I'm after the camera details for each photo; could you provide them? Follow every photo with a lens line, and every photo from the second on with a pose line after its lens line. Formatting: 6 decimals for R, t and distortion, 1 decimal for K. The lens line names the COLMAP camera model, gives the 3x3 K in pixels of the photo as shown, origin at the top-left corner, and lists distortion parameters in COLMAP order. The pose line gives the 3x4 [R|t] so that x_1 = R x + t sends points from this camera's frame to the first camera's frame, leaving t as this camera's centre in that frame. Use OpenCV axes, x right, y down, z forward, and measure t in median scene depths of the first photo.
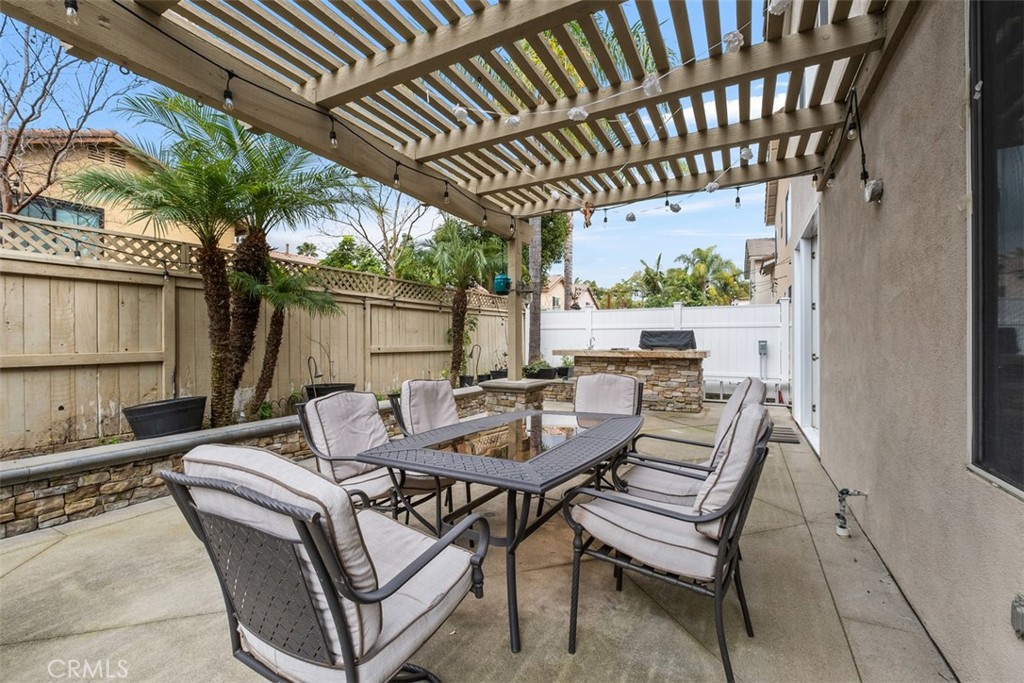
lens RADIAL K [[443.0, 0, 511.7], [0, 443.0, 345.8], [0, 0, 1]] dist [-0.011402, 0.001217]
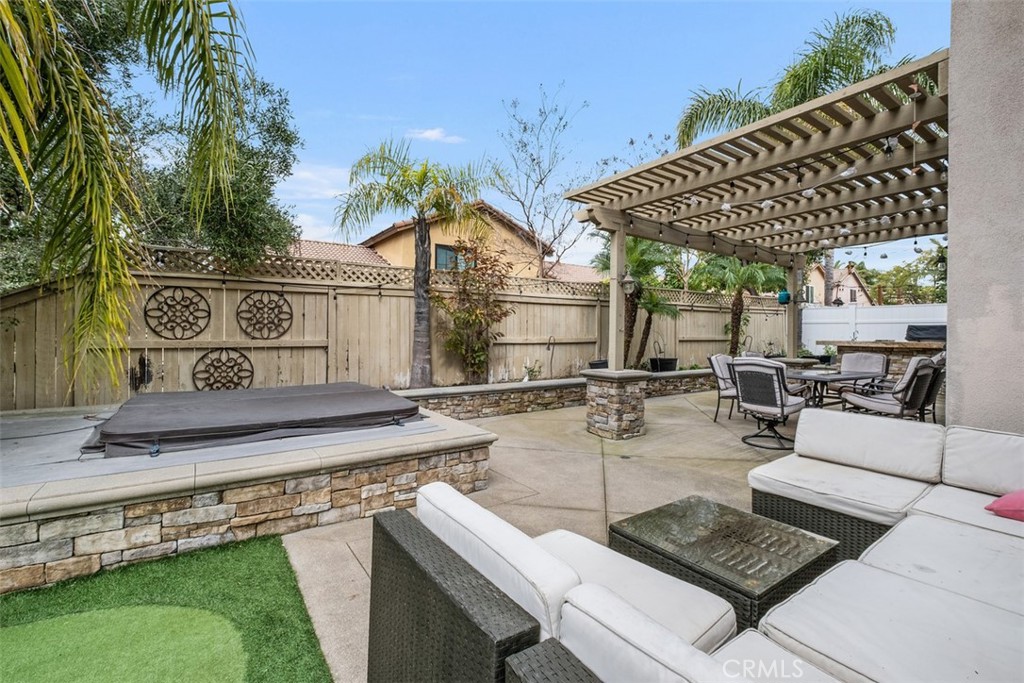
lens RADIAL K [[443.0, 0, 509.2], [0, 443.0, 332.6], [0, 0, 1]] dist [-0.011402, 0.001217]
pose [[0.880965, 0.006459, -0.473138, -0.093464], [-0.011312, 0.999909, -0.007413, 0.006901], [0.473047, 0.011882, 0.880957, -0.572194]]
